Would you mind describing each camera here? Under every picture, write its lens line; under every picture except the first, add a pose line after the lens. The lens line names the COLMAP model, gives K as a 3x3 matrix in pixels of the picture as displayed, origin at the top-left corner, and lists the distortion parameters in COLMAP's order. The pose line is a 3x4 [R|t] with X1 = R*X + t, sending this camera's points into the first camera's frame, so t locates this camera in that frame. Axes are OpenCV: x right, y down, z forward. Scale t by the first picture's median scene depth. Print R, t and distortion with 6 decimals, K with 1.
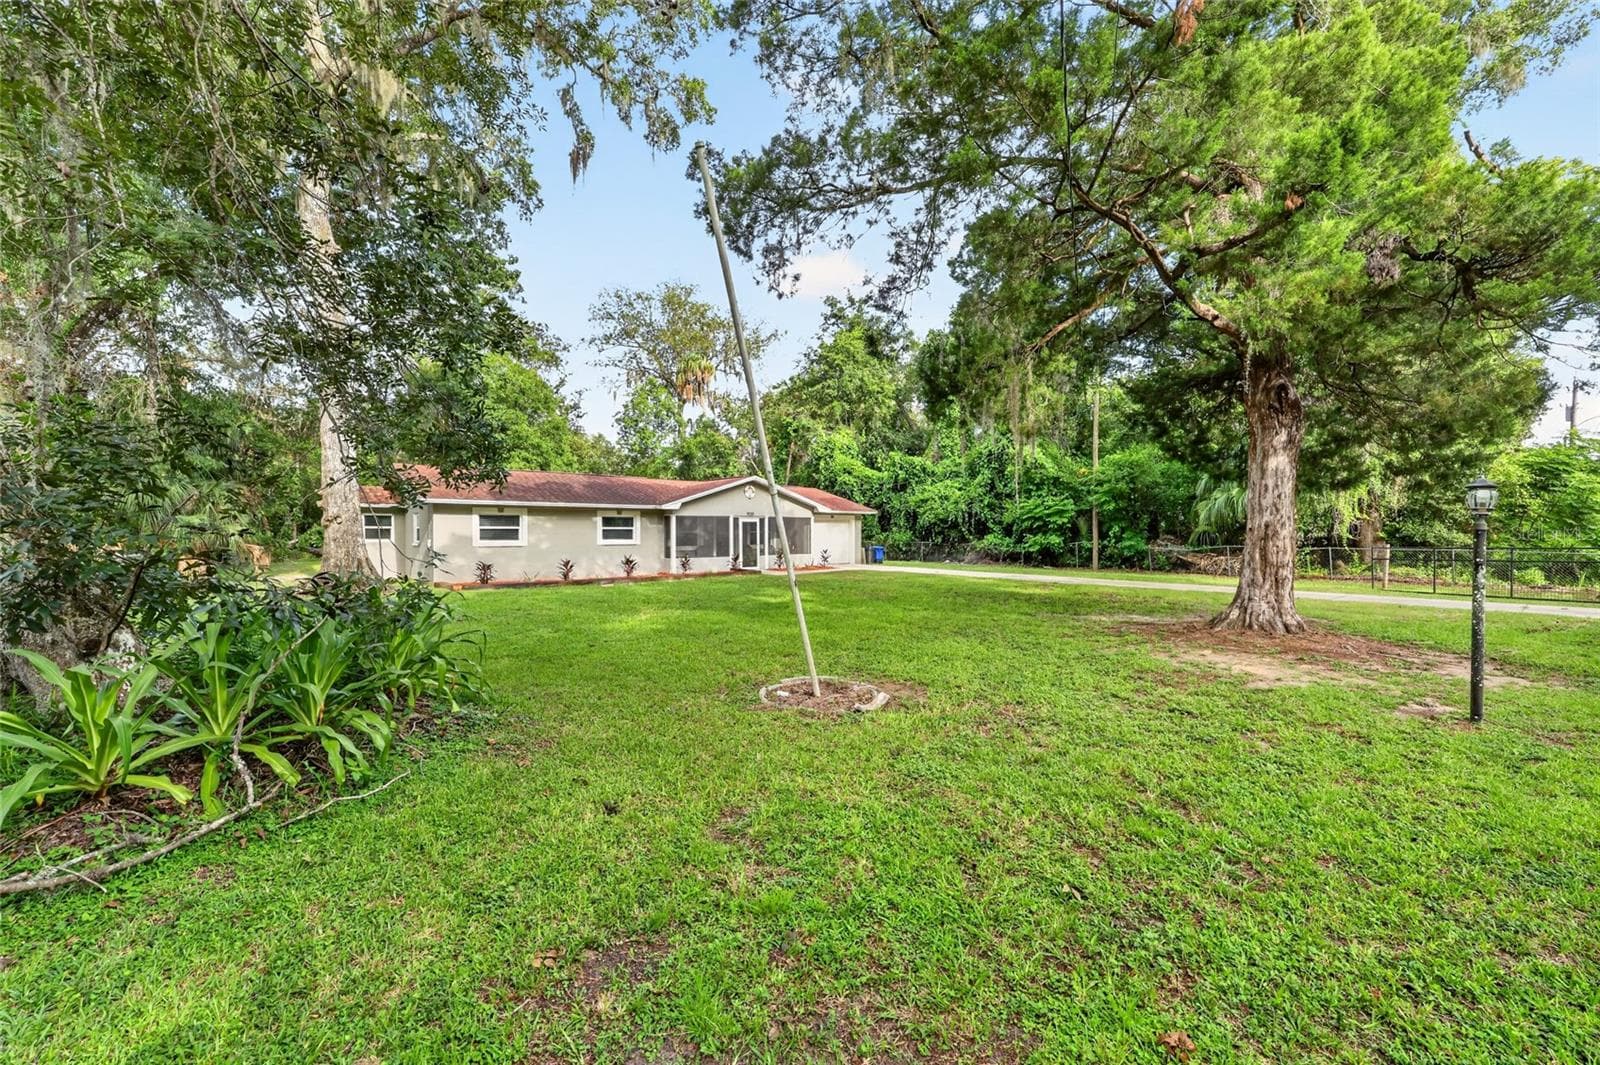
lens RADIAL K [[640.4, 0, 808.9], [0, 640.4, 529.8], [0, 0, 1]] dist [-0.001953, 0.000051]
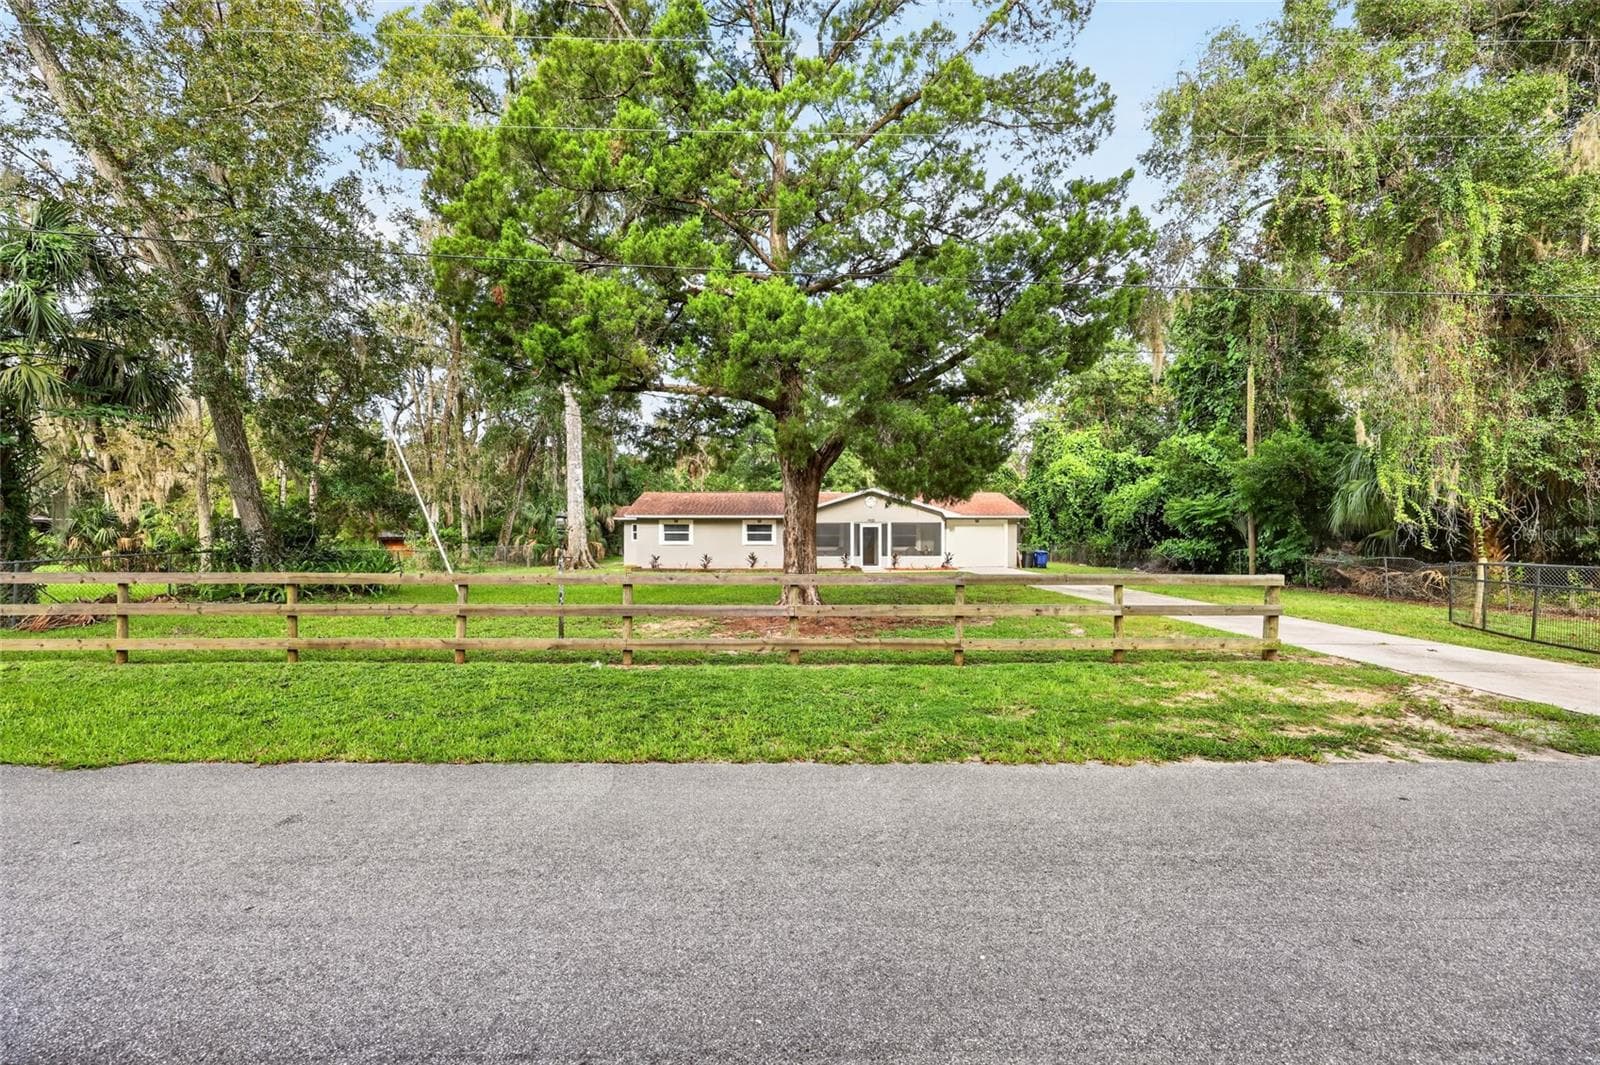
lens RADIAL K [[640.4, 0, 808.9], [0, 640.4, 529.8], [0, 0, 1]] dist [-0.001953, 0.000051]
pose [[0.773583, -0.002121, -0.633692, 0.611343], [0.001805, 0.999998, -0.001143, -0.006763], [0.633693, -0.000260, 0.773585, 0.023627]]
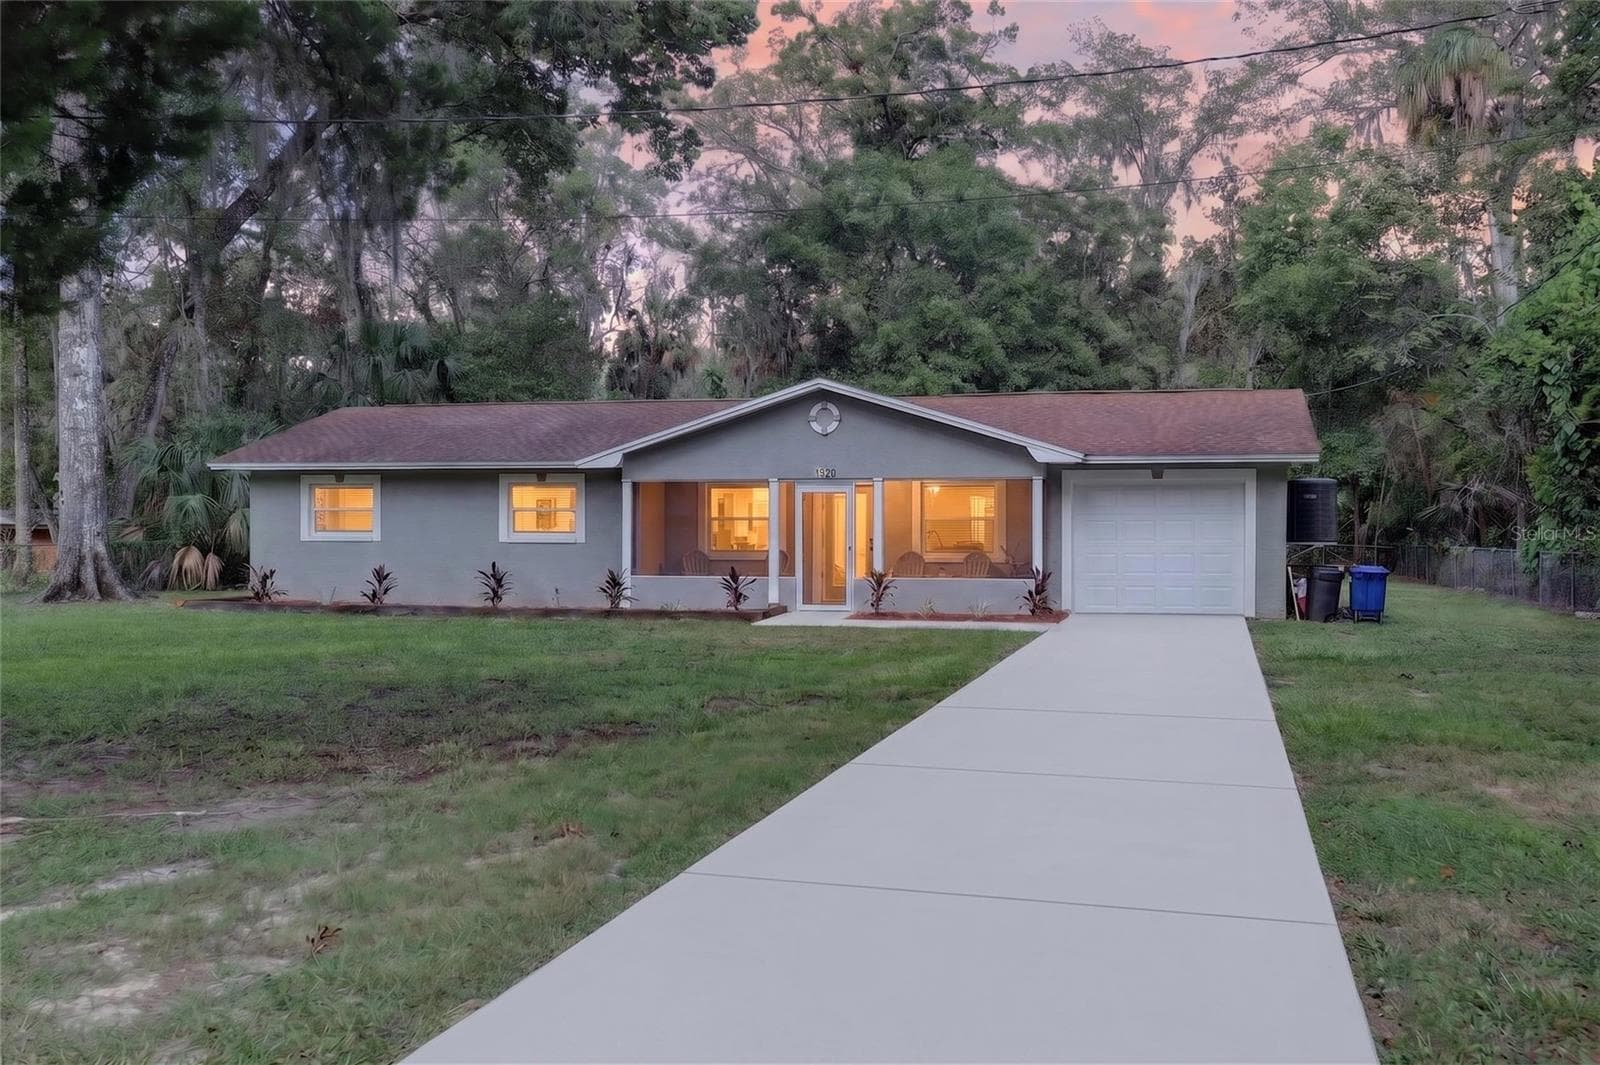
lens RADIAL K [[1504.3, 0, 808.1], [0, 1504.3, 523.1], [0, 0, 1]] dist [0.005255, 0.017054]
pose [[0.555862, 0.003461, -0.831267, 0.752501], [-0.000212, 0.999992, 0.004022, 0.003294], [0.831274, -0.002059, 0.555859, 0.503736]]
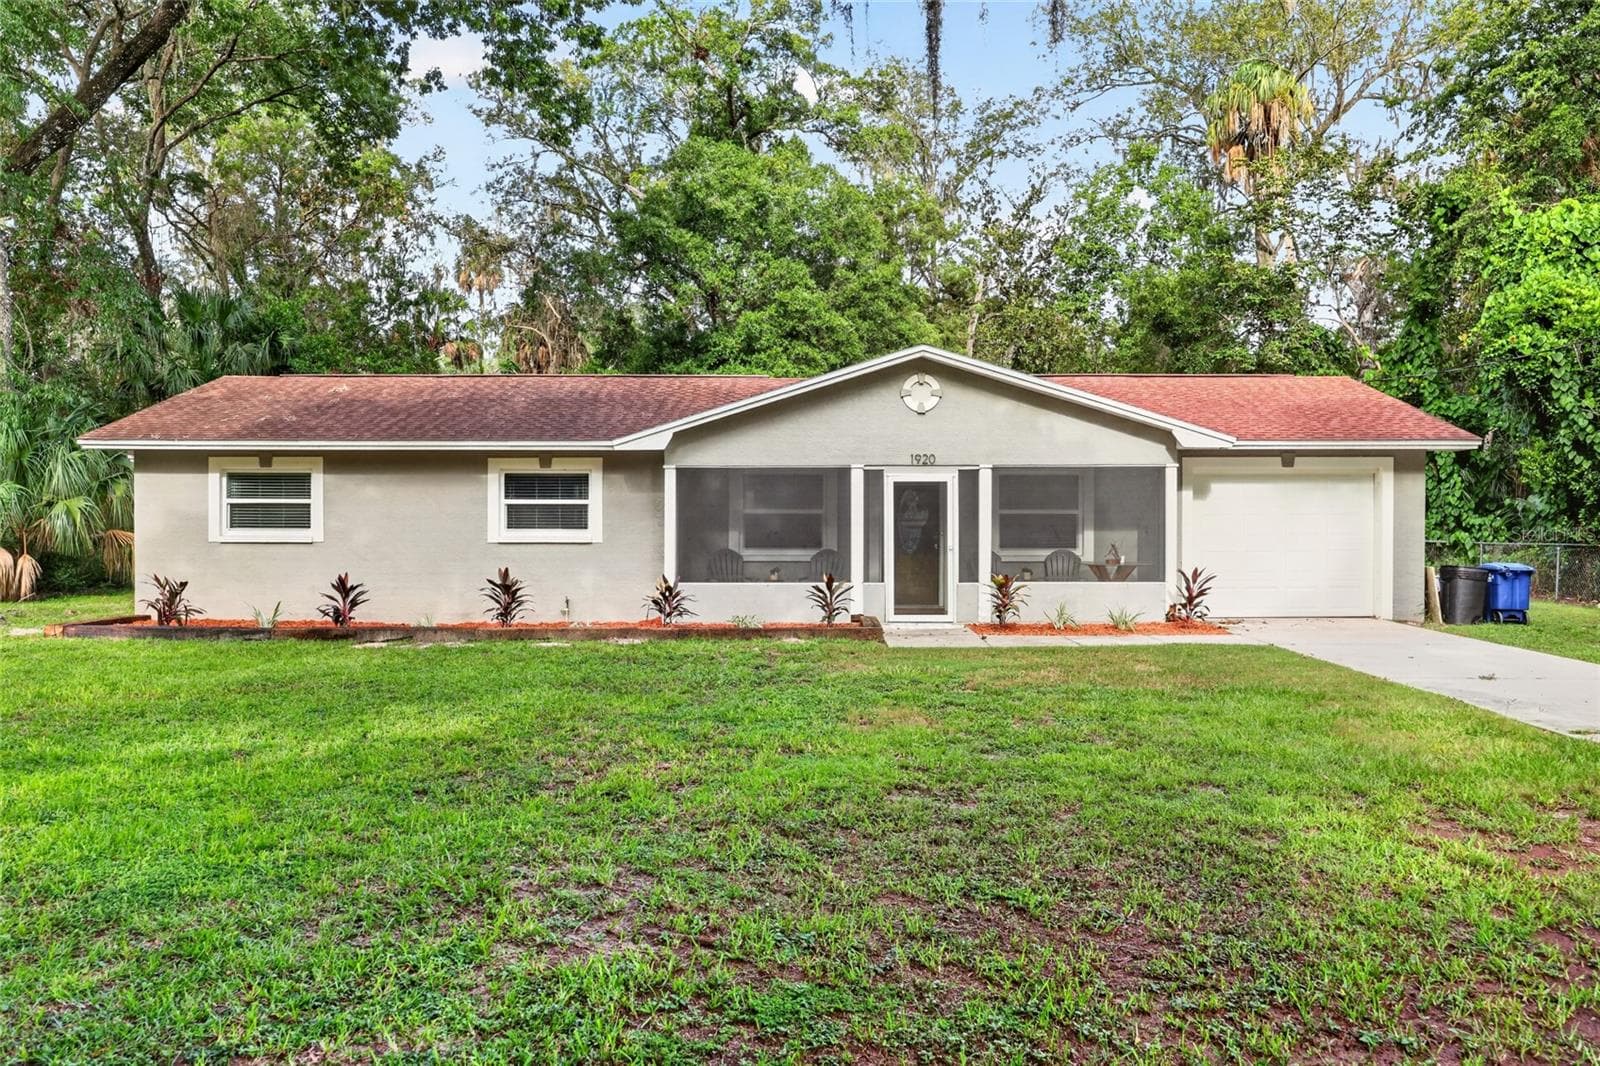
lens RADIAL K [[1292.9, 0, 807.1], [0, 1292.9, 509.6], [0, 0, 1]] dist [-0.005780, 0.001368]
pose [[0.747086, 0.000317, -0.664728, 0.345842], [0.001312, 0.999997, 0.001952, 0.001219], [0.664727, -0.002330, 0.747083, 0.486373]]
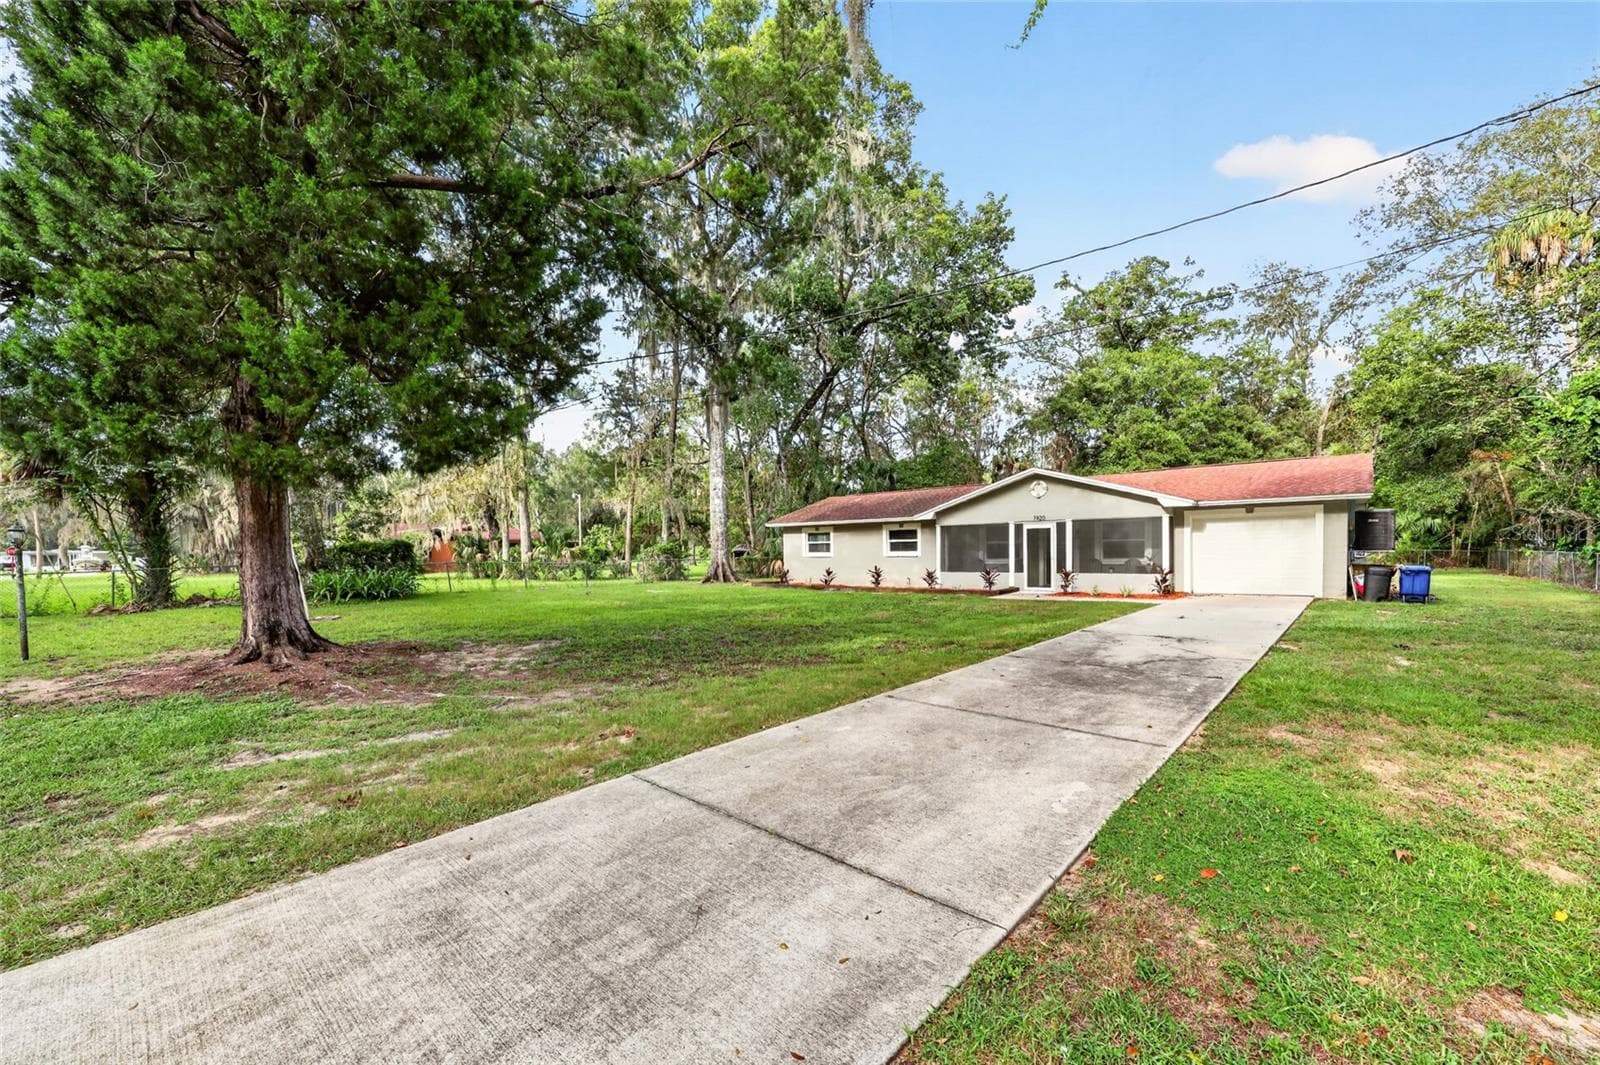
lens RADIAL K [[650.2, 0, 791.7], [0, 650.2, 566.2], [0, 0, 1]] dist [-0.001075, -0.000063]
pose [[0.121959, 0.026507, -0.992181, 0.699157], [0.021370, 0.999341, 0.029325, 0.004244], [0.992305, -0.024780, 0.121312, 0.666267]]
